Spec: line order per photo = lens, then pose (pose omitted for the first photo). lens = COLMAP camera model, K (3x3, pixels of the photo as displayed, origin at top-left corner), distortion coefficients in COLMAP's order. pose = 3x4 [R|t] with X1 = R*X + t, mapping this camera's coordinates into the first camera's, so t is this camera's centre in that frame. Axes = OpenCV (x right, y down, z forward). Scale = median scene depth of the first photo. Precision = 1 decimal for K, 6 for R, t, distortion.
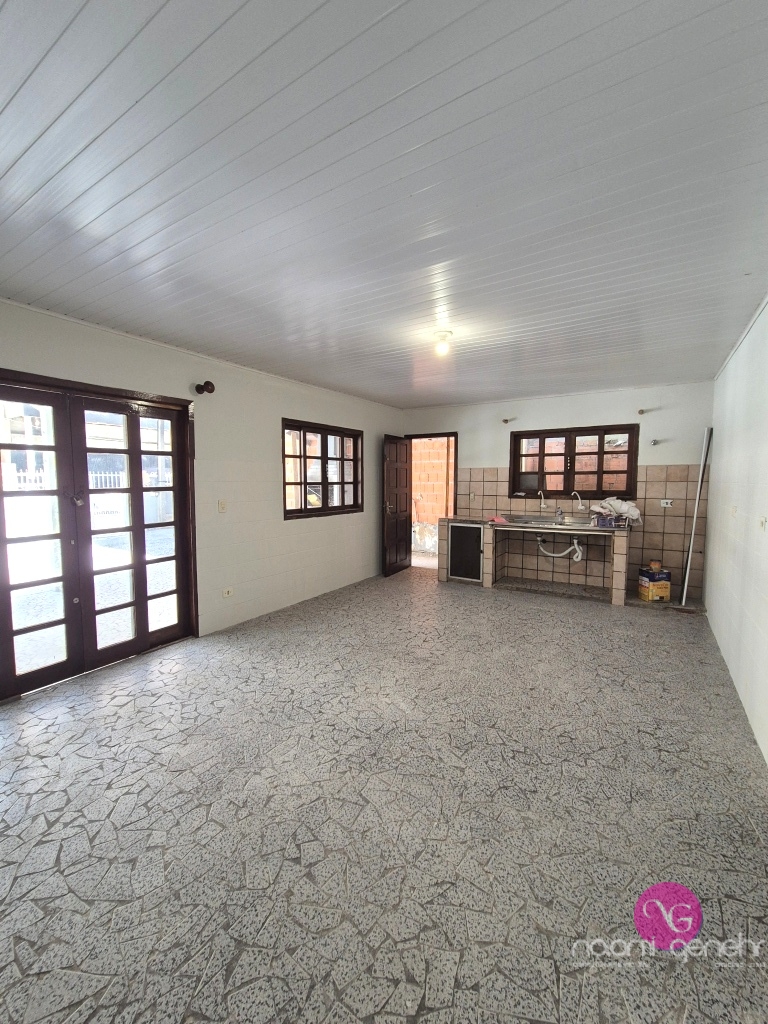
lens RADIAL K [[420.6, 0, 384.0], [0, 420.6, 510.1], [0, 0, 1]] dist [0.004586, 0.000382]
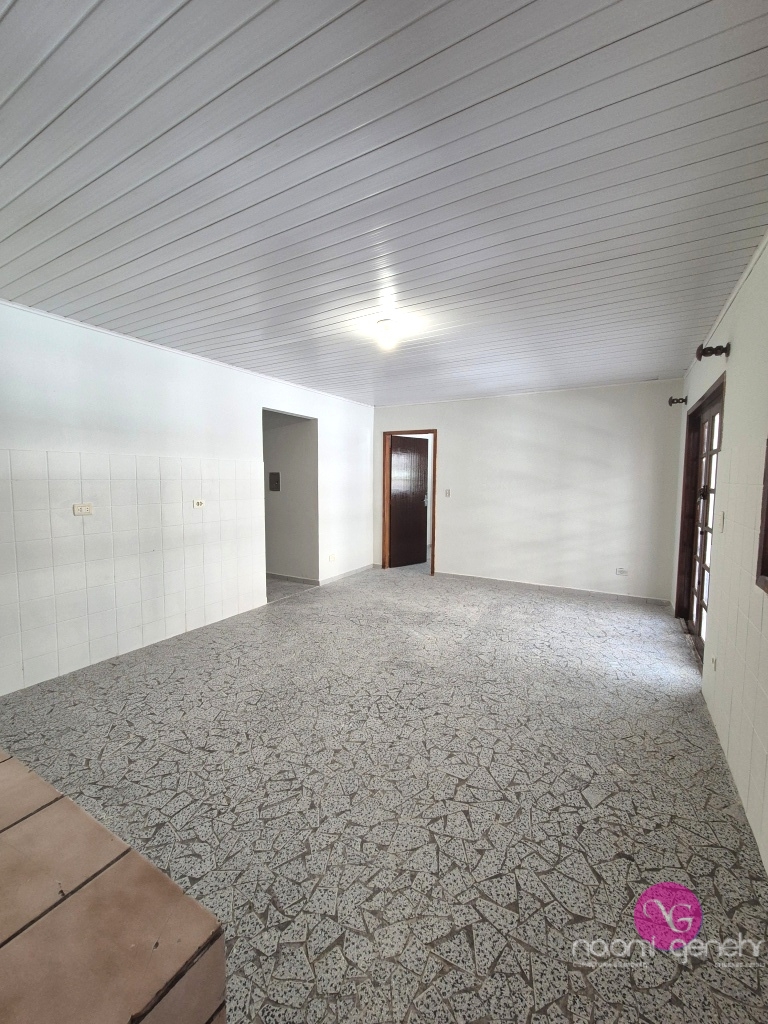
lens RADIAL K [[420.6, 0, 383.8], [0, 420.6, 512.1], [0, 0, 1]] dist [0.004586, 0.000382]
pose [[-0.999068, -0.002656, -0.043085, 0.183814], [-0.009224, 0.988186, 0.152982, -0.143111], [0.042170, 0.153237, -0.987289, 1.969197]]
